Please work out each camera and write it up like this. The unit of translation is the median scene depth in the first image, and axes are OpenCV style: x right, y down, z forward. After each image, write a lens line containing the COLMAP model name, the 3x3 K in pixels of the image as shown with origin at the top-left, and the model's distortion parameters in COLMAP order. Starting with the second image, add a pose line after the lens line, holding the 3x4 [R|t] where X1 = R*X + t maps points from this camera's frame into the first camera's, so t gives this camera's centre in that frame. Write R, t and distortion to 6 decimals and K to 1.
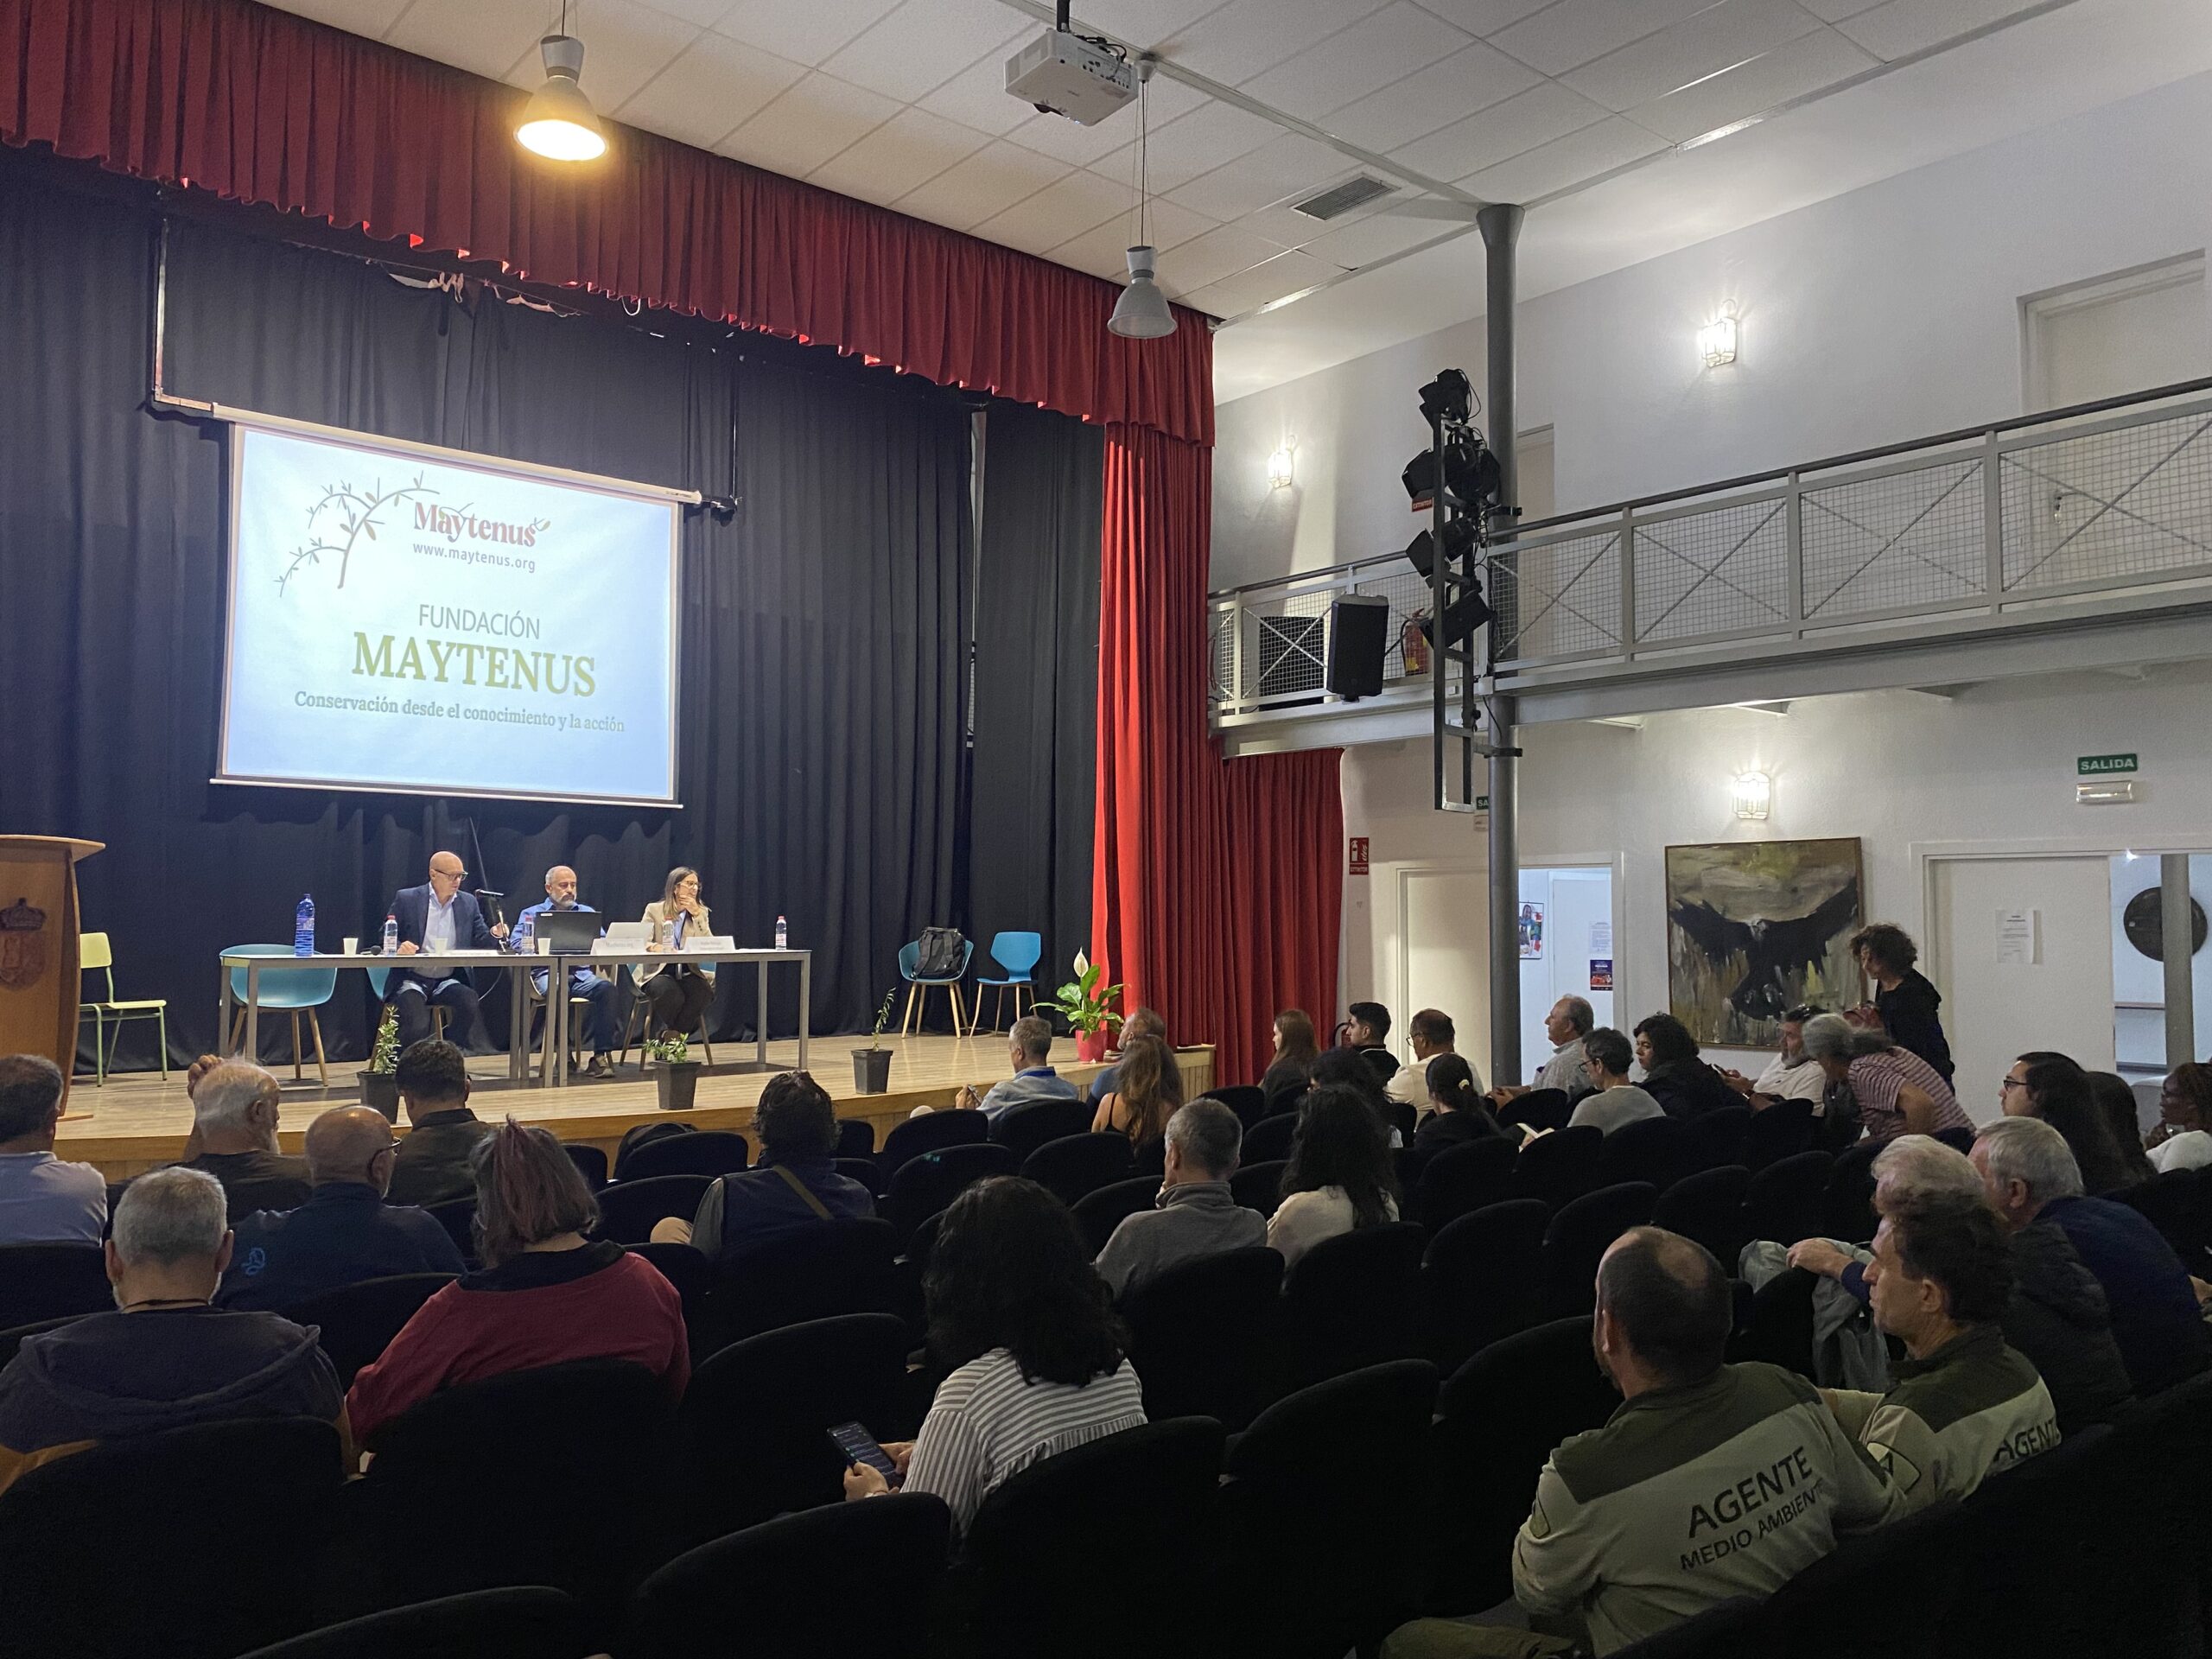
lens RADIAL K [[1638.6, 0, 1106.4], [0, 1638.6, 839.0], [0, 0, 1]] dist [0.002738, -0.000974]
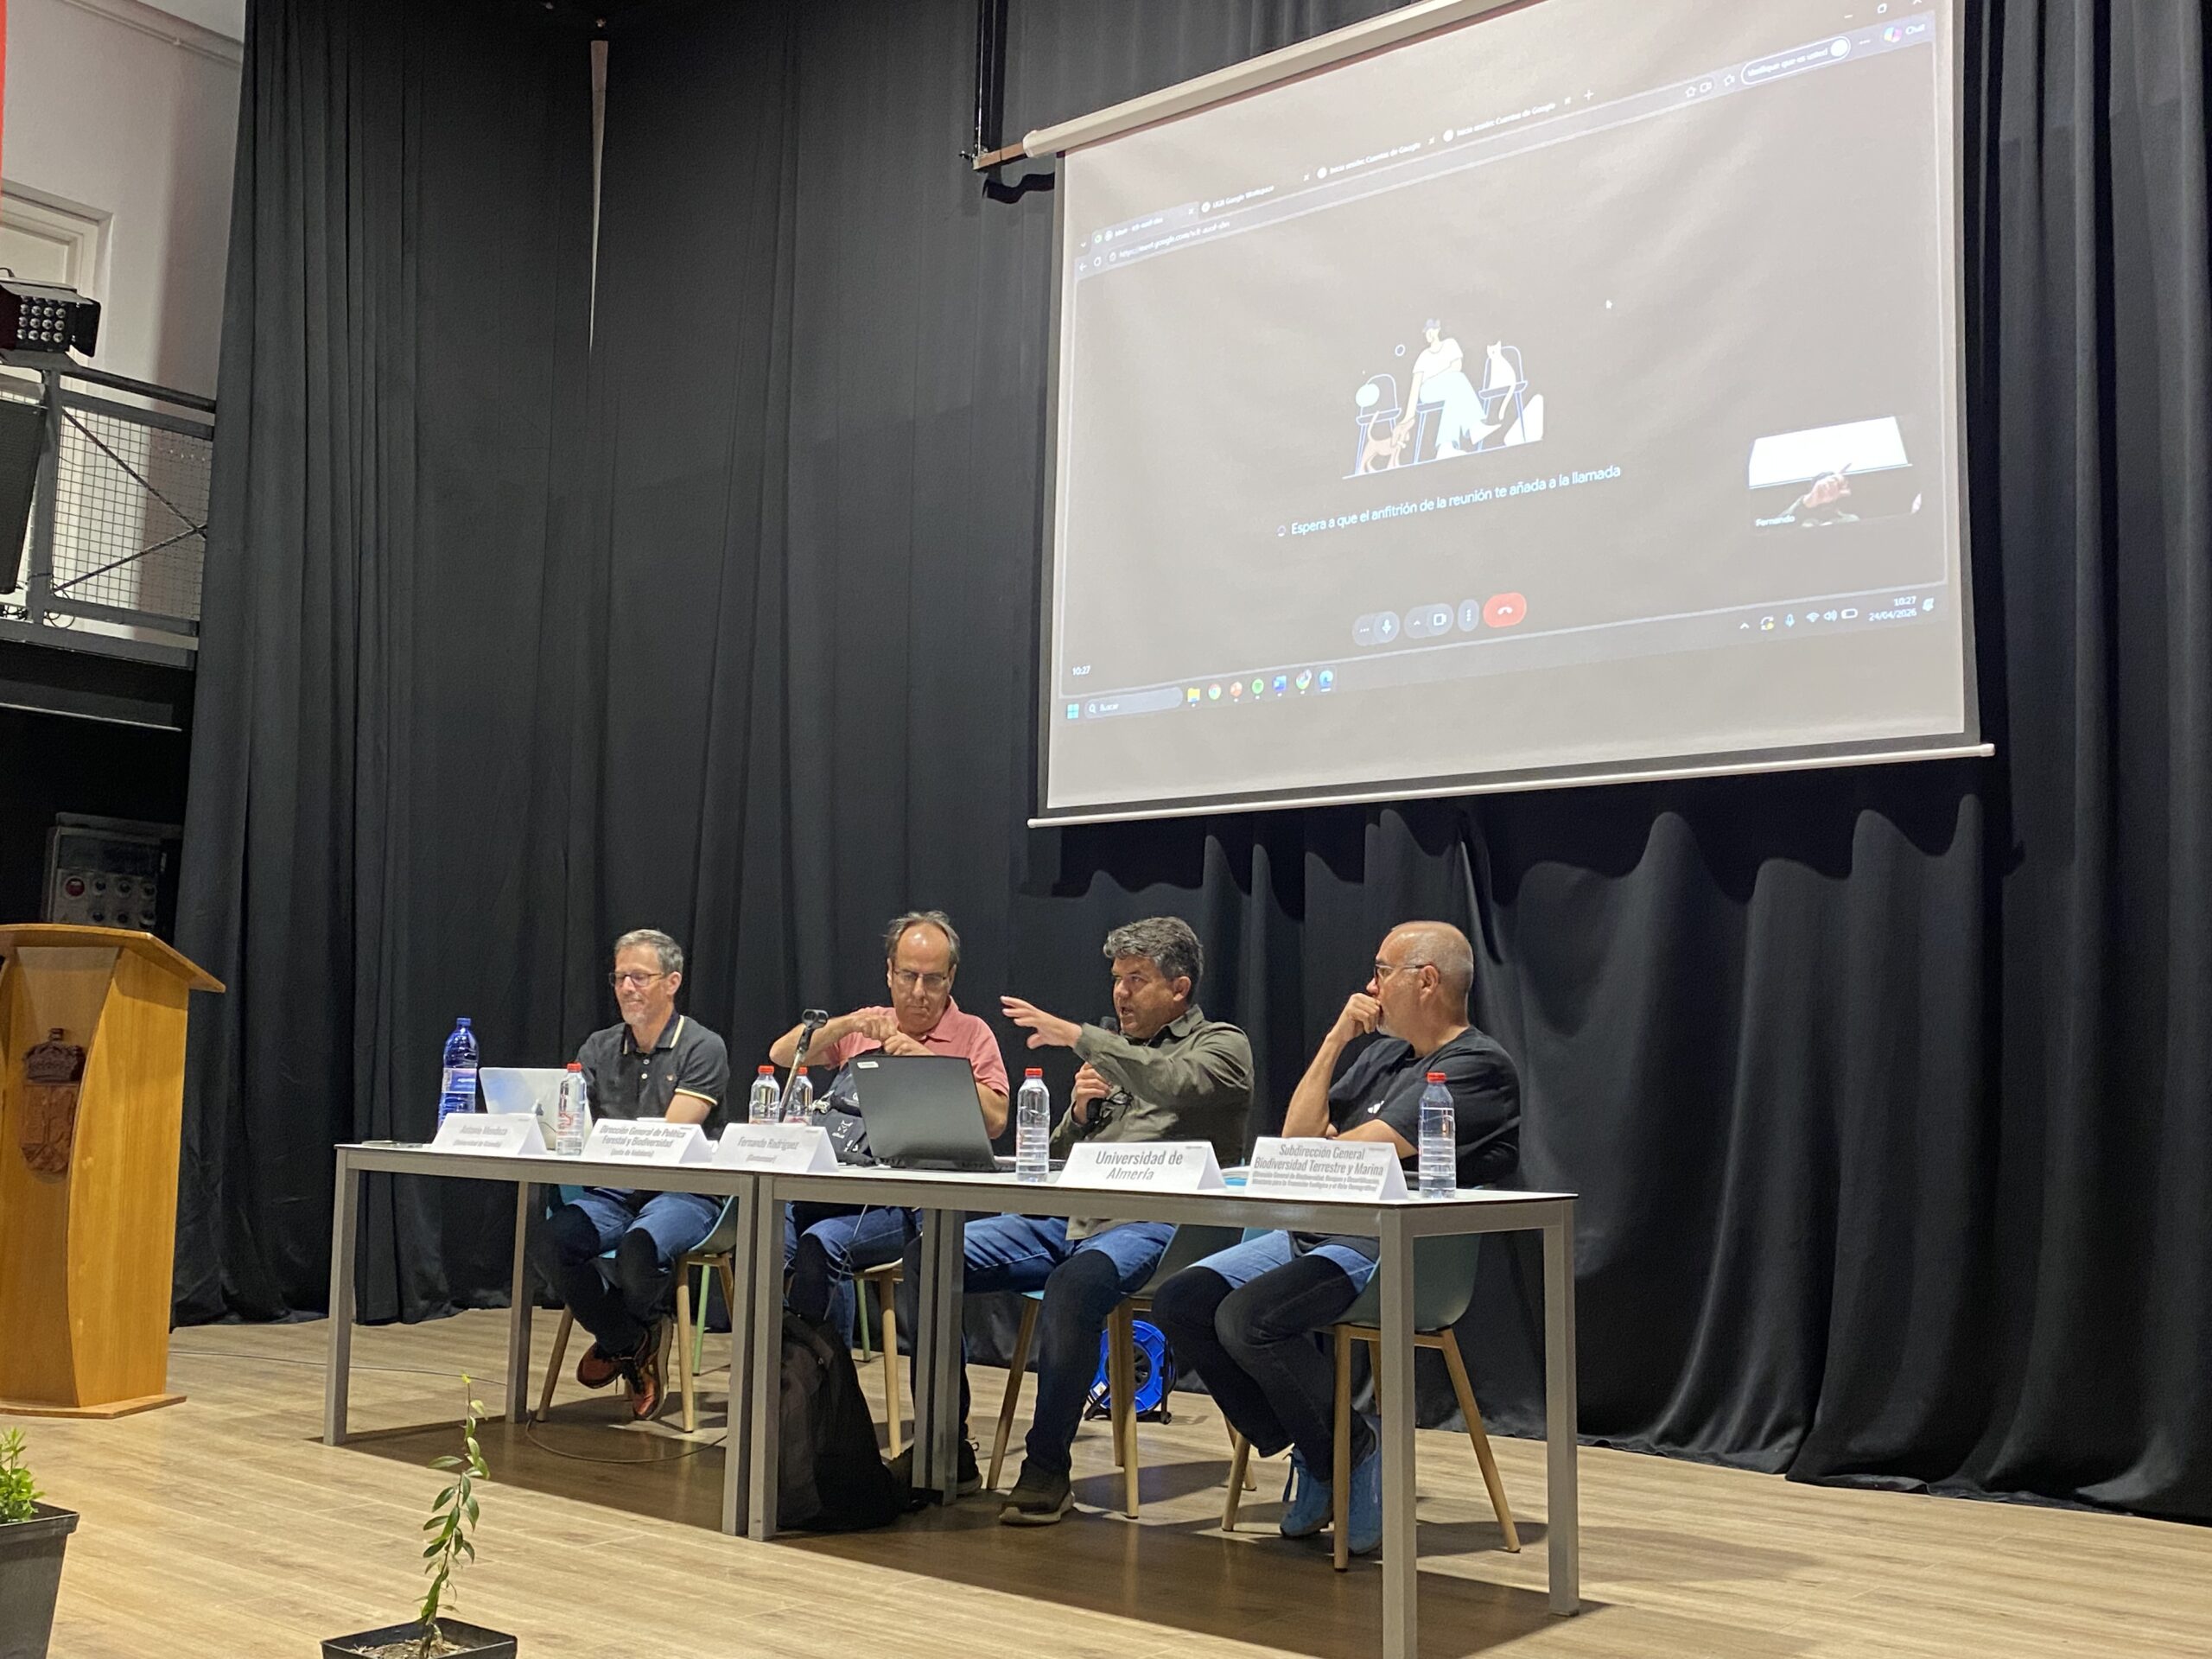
lens RADIAL K [[2212.2, 0, 1102.8], [0, 2212.2, 836.7], [0, 0, 1]] dist [0.011661, 0.000000]
pose [[0.180171, -0.099325, -0.978608, 0.151939], [0.030429, 0.994975, -0.095384, 0.037252], [0.983165, -0.012592, 0.182288, 0.829380]]
